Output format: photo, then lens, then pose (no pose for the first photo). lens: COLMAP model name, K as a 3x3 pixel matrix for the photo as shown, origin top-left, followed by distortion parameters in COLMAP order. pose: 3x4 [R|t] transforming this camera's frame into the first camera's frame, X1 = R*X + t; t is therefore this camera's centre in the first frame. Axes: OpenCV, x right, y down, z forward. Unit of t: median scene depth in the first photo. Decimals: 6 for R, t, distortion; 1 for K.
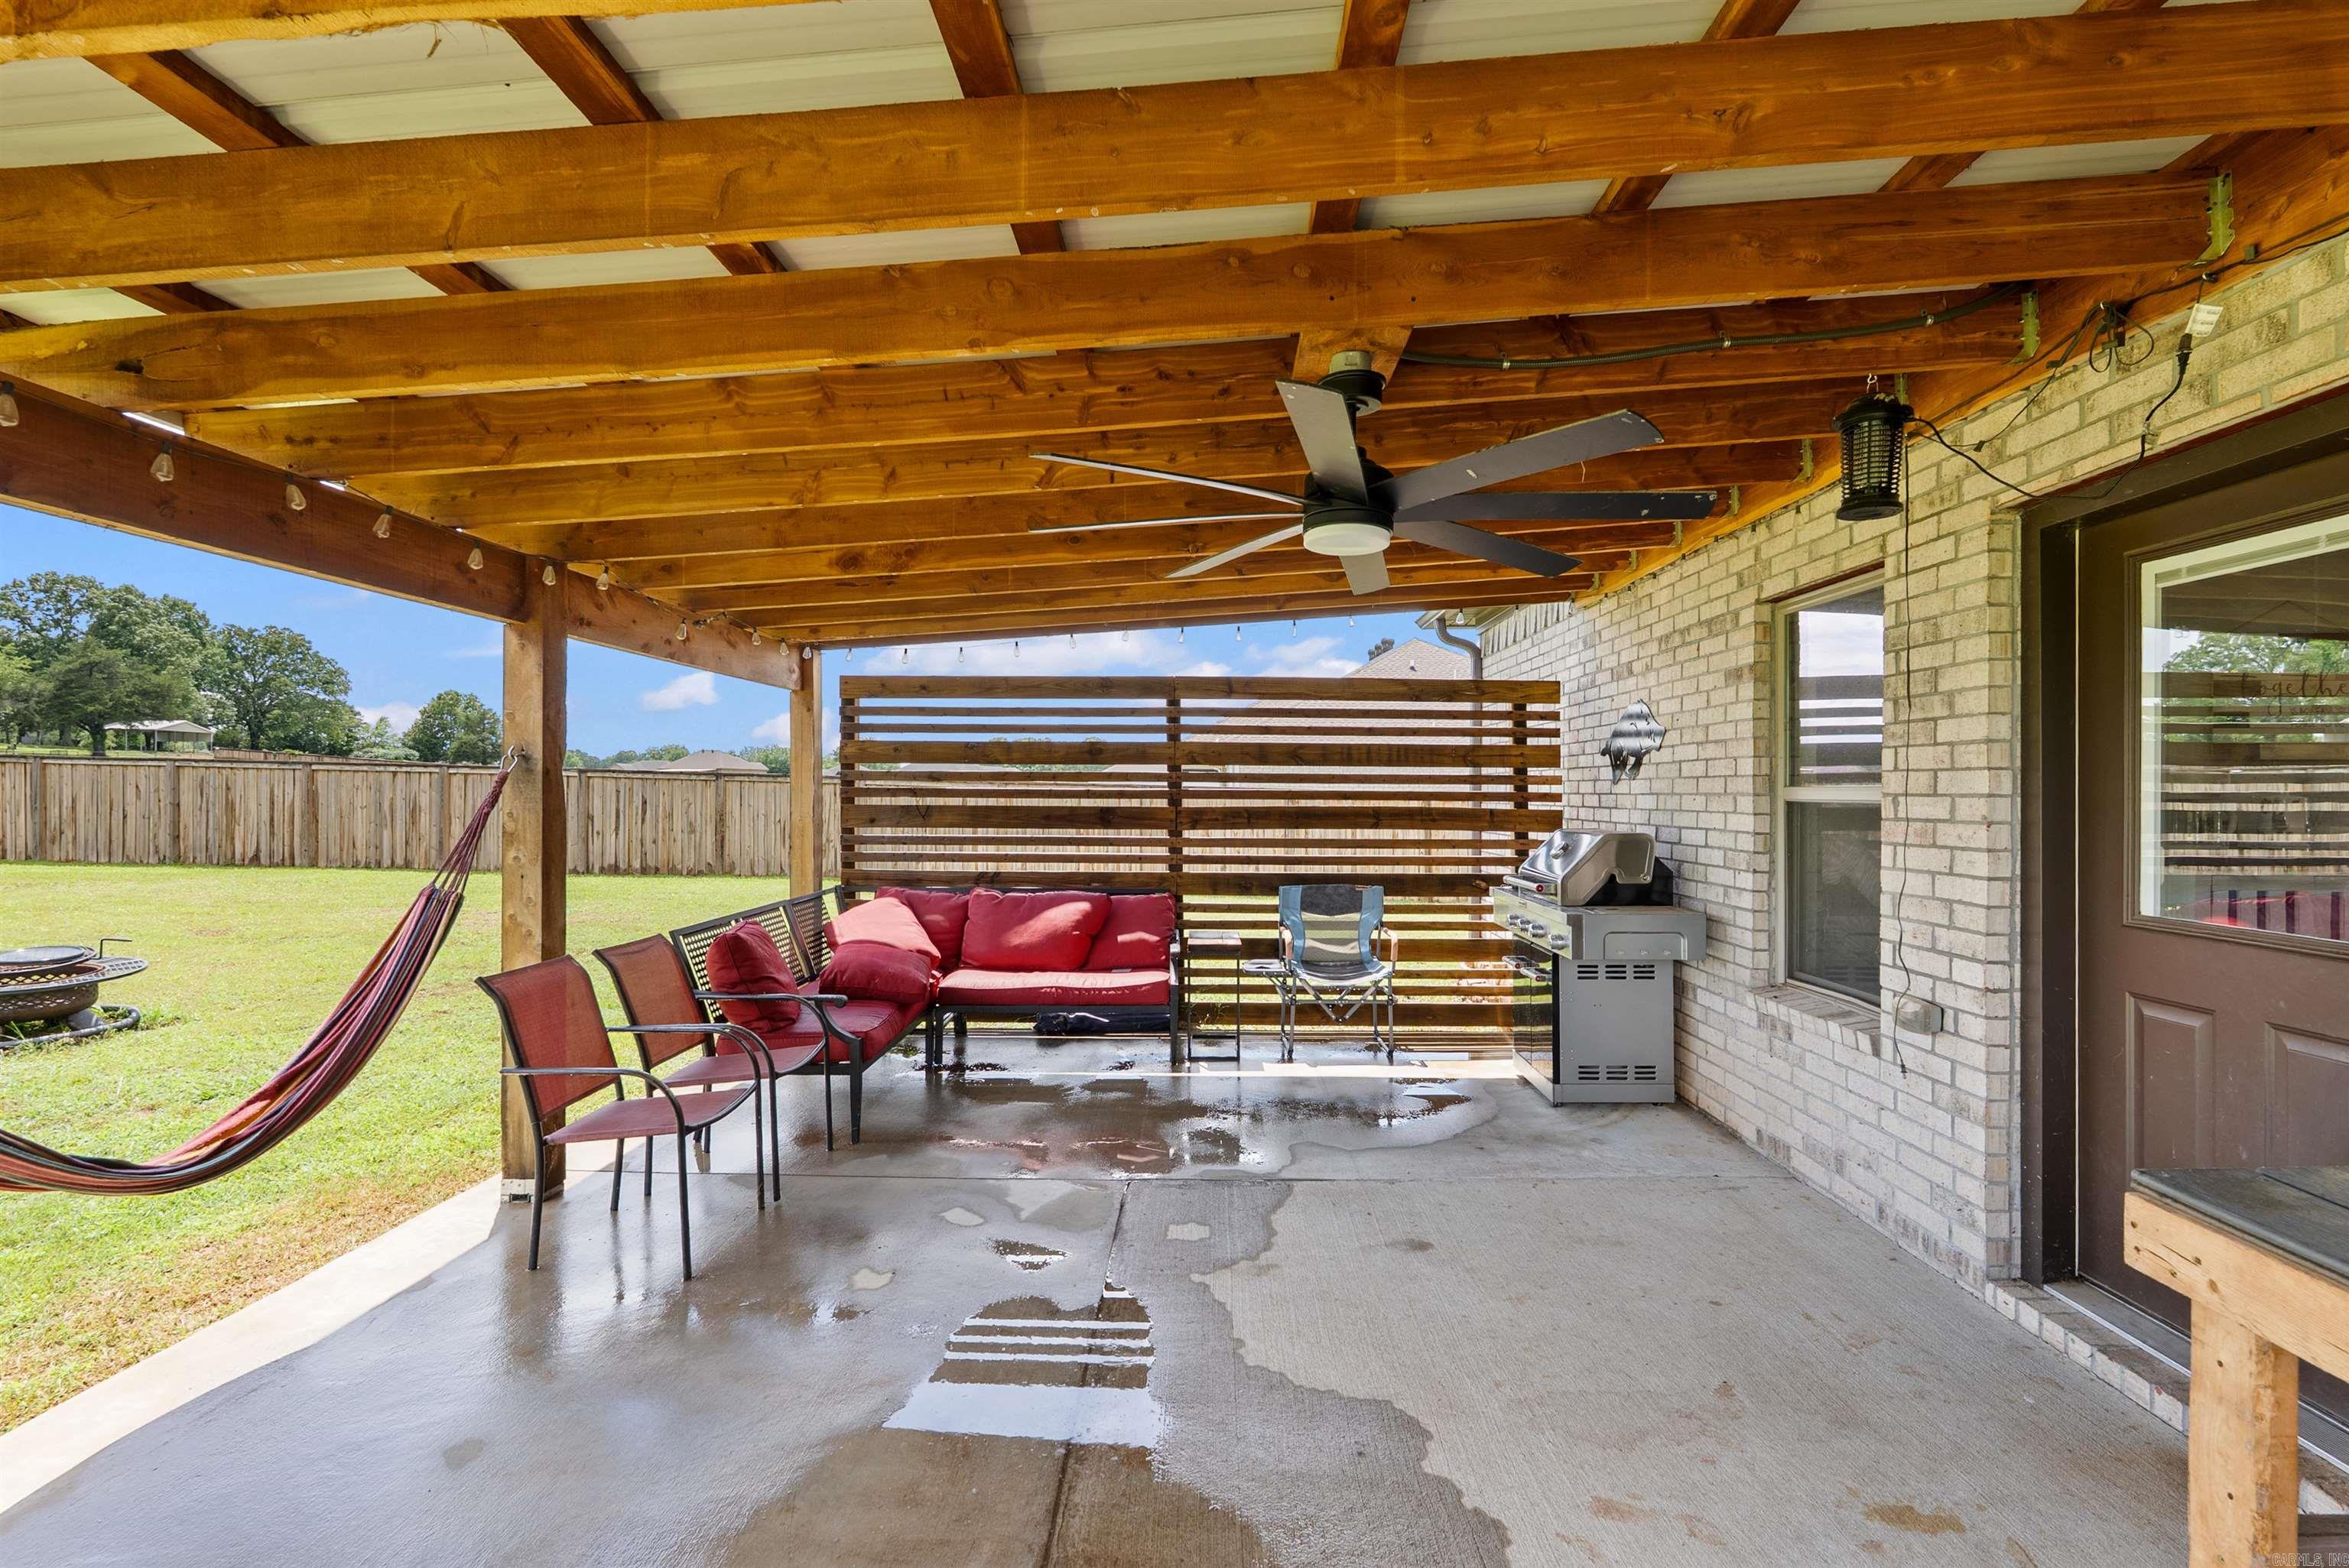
lens RADIAL K [[1033.8, 0, 1178.0], [0, 1033.8, 782.3], [0, 0, 1]] dist [-0.005697, 0.000793]
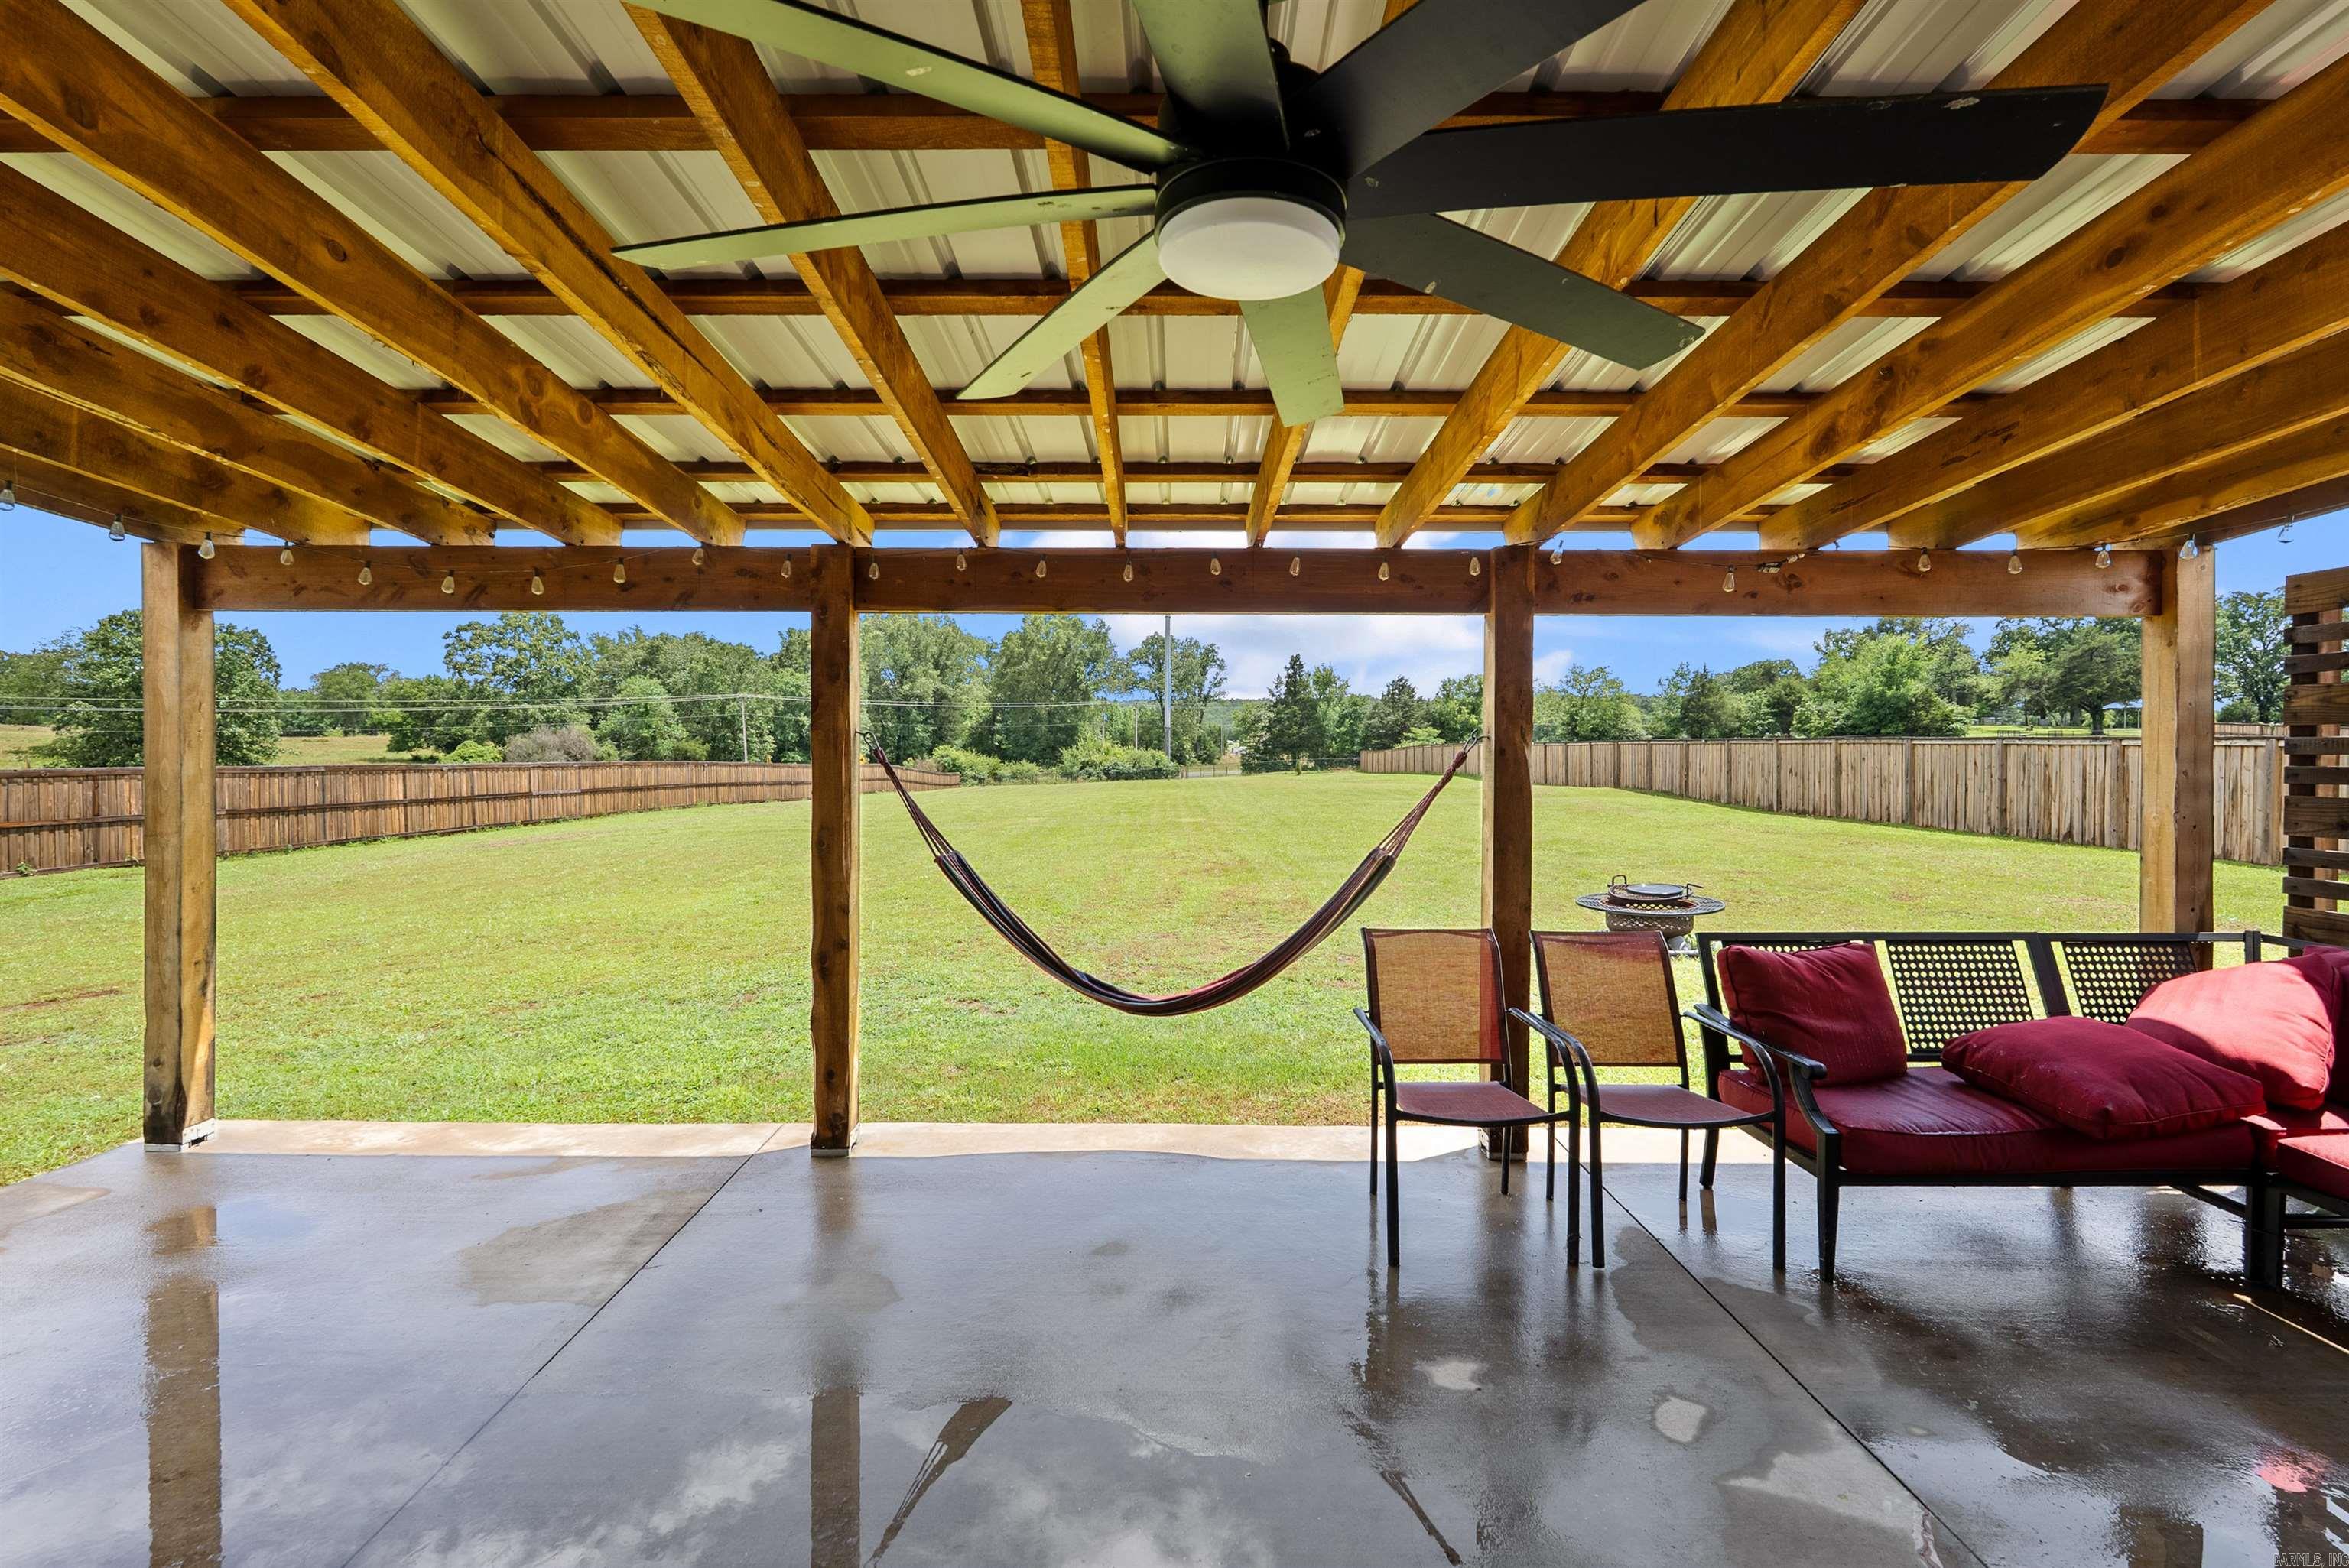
lens RADIAL K [[1042.7, 0, 1177.3], [0, 1042.7, 762.6], [0, 0, 1]] dist [-0.005257, 0.000675]
pose [[0.039476, 0.000299, -0.999220, 0.069666], [0.003467, 0.999994, 0.000437, 0.000050], [0.999215, -0.003481, 0.039474, 0.103101]]
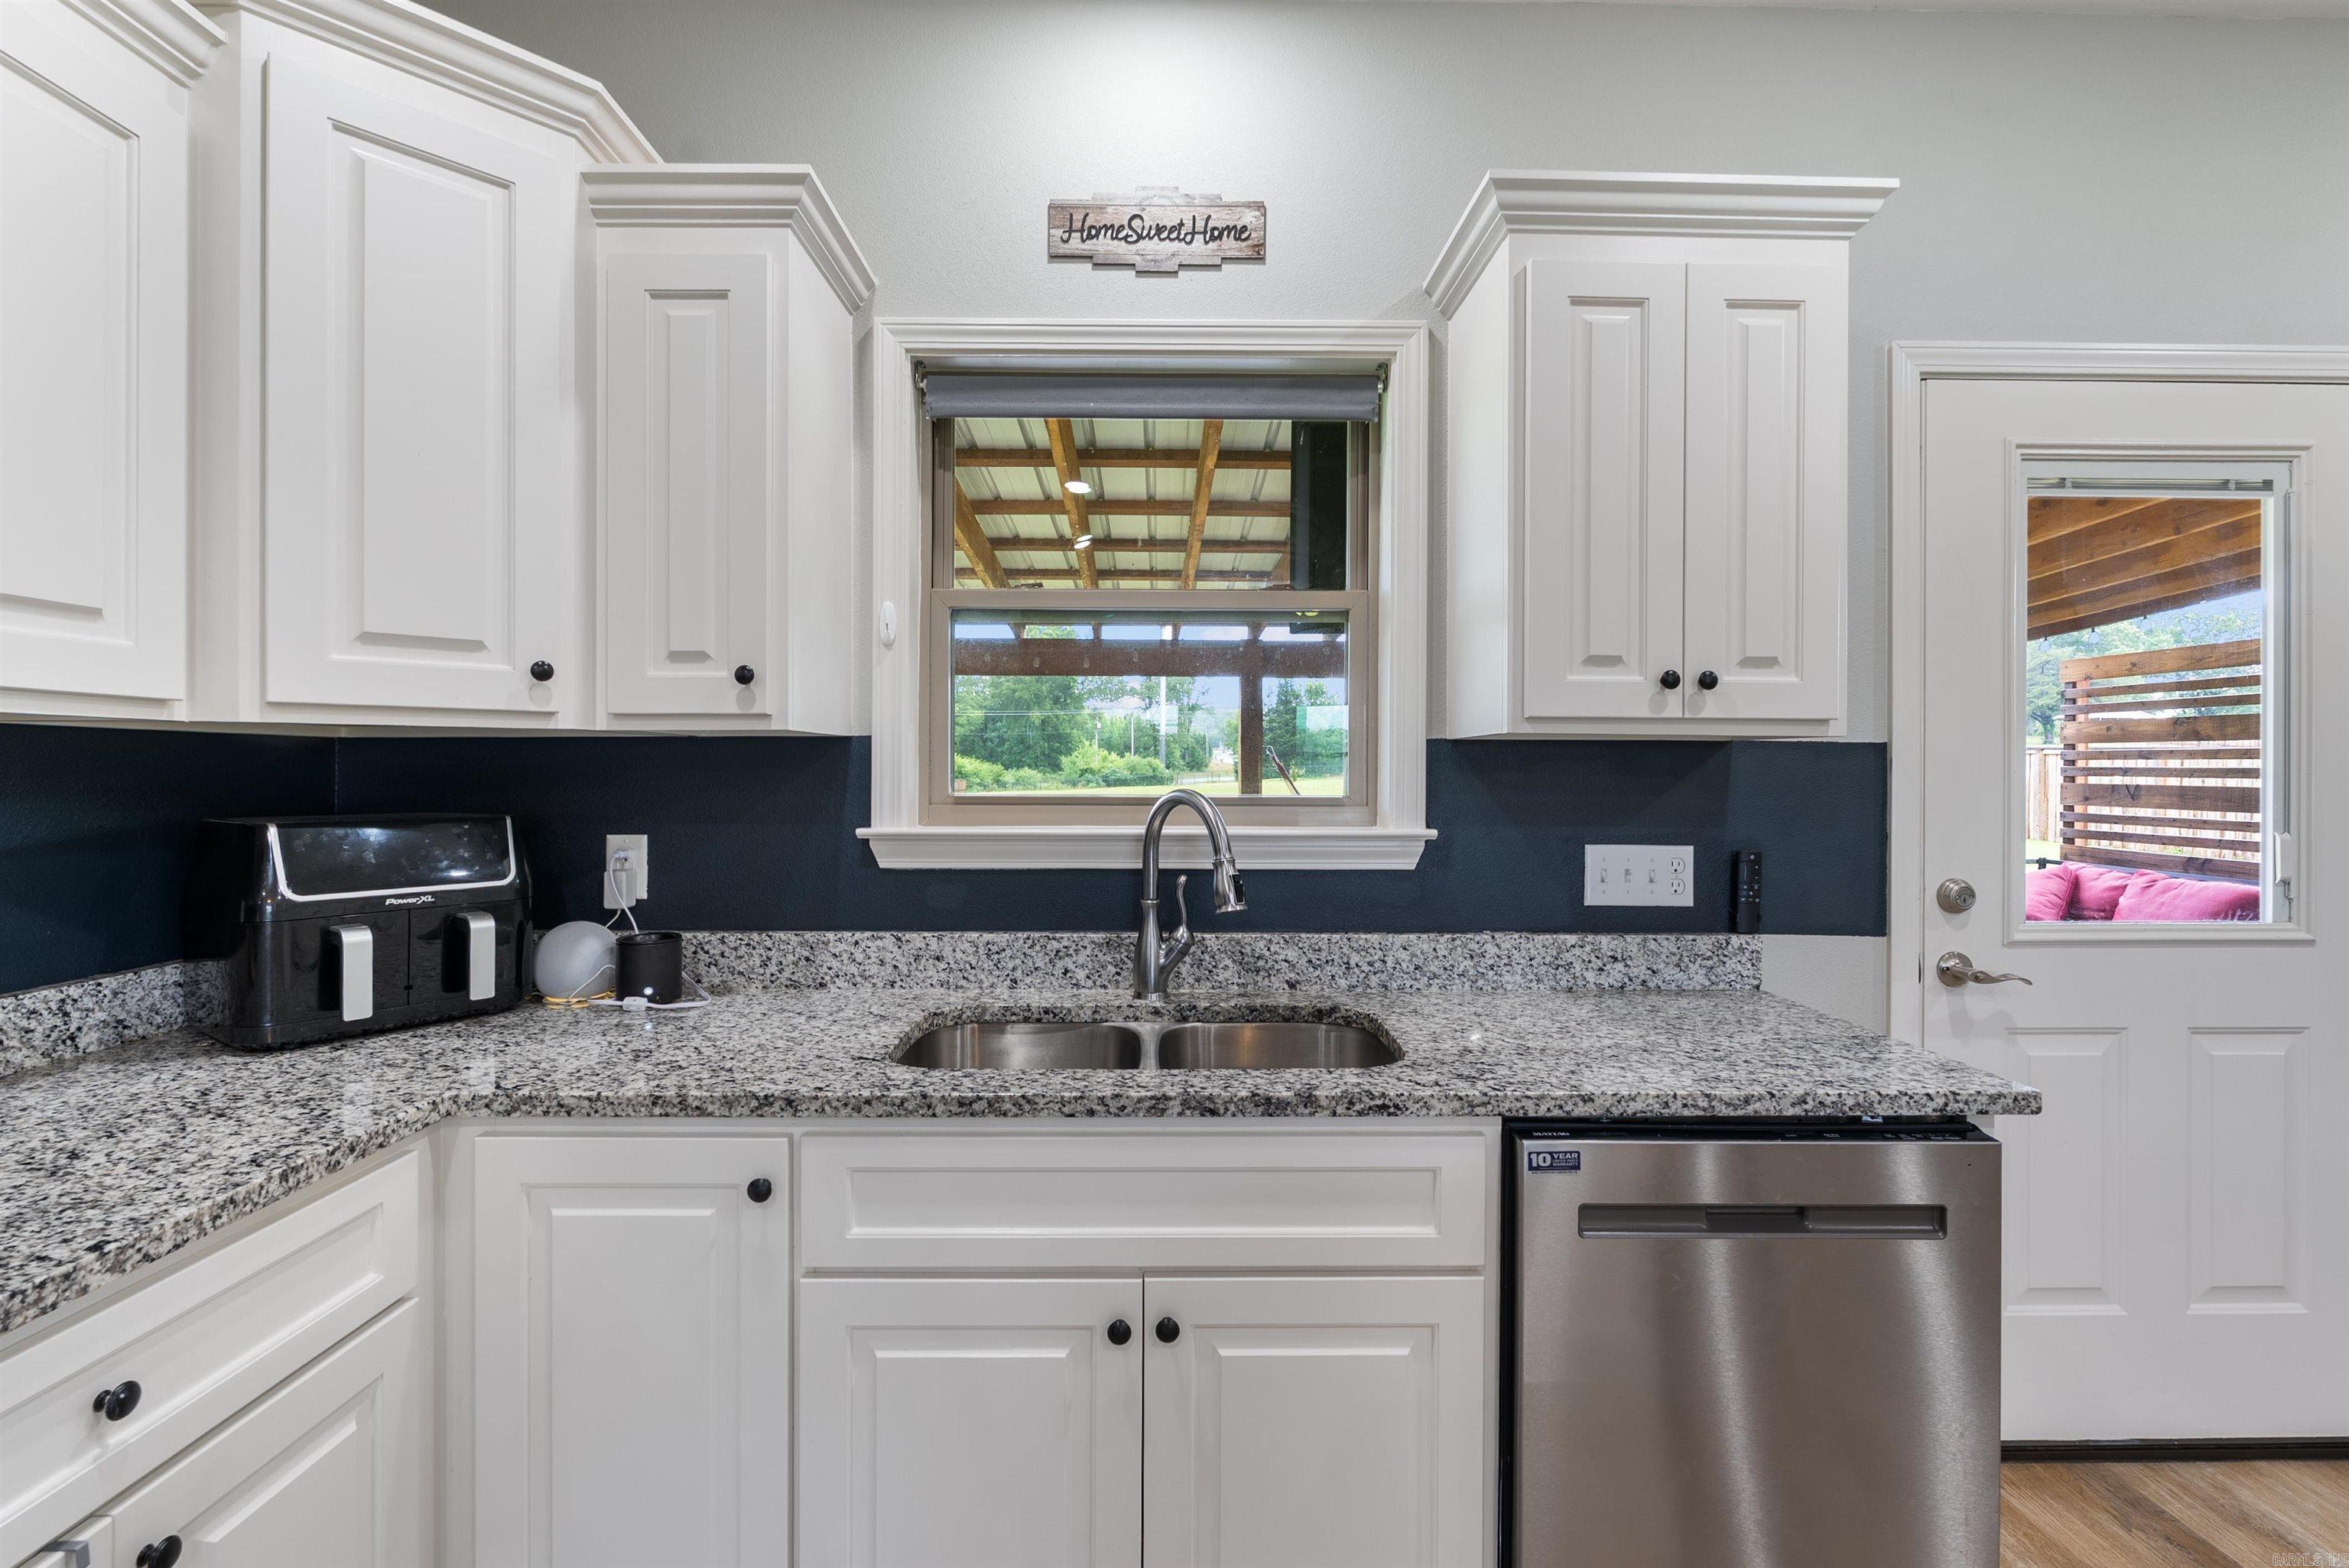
lens RADIAL K [[1039.2, 0, 1173.9], [0, 1039.2, 770.7], [0, 0, 1]] dist [-0.003435, -0.000185]
pose [[0.057762, 0.001065, -0.998330, 0.201921], [0.003176, 0.999994, 0.001251, 0.001399], [0.998325, -0.003243, 0.057758, 0.008364]]
